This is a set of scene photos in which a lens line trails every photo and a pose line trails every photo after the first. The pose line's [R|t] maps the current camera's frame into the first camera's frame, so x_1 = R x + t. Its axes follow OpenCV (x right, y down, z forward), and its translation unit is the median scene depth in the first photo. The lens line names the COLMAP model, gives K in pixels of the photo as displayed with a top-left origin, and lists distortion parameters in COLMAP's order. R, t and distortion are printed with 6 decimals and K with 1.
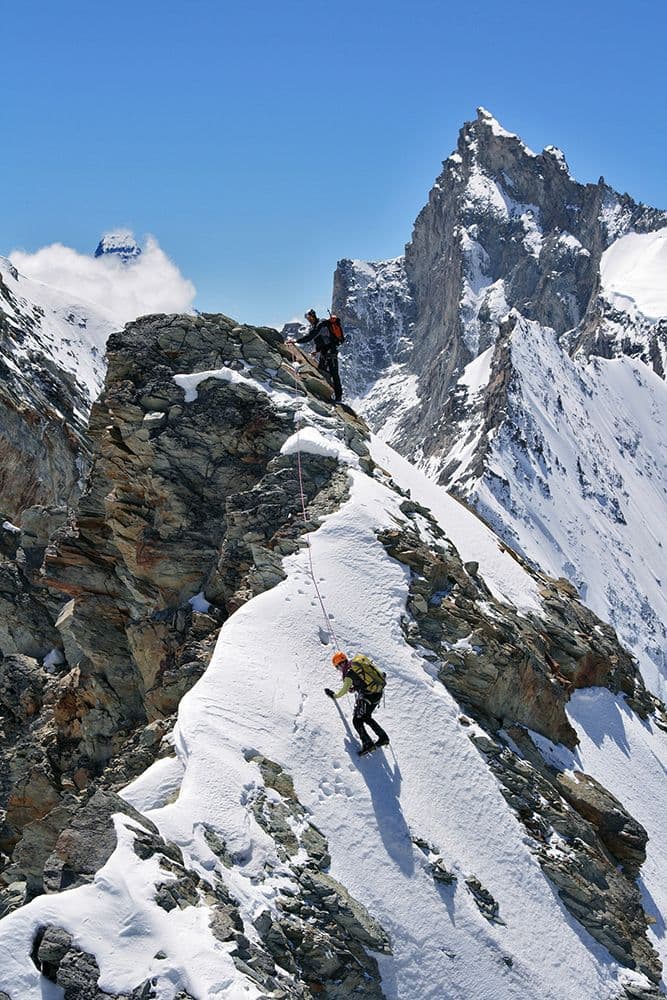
lens RADIAL K [[2164.0, 0, 333.5], [0, 2164.0, 500.0], [0, 0, 1]] dist [0.239214, 0.201581]
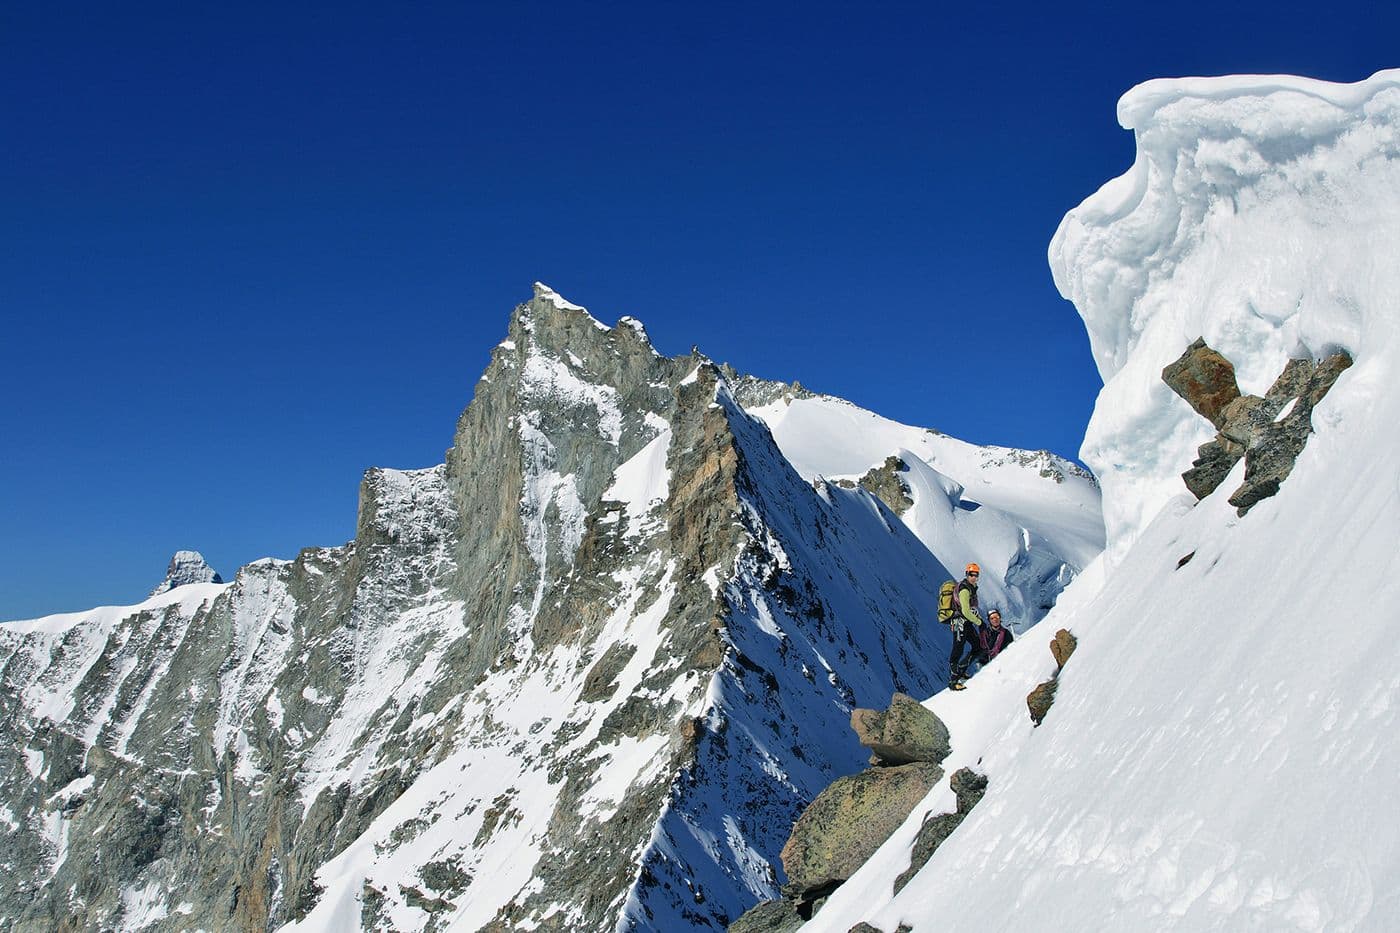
lens RADIAL K [[1575.1, 0, 700.0], [0, 1575.1, 466.5], [0, 0, 1]] dist [-0.127501, 0.101546]
pose [[0.978043, 0.006719, 0.208296, 0.002770], [0.032110, 0.982687, -0.182469, 0.003343], [-0.205916, 0.185151, 0.960894, 0.435514]]
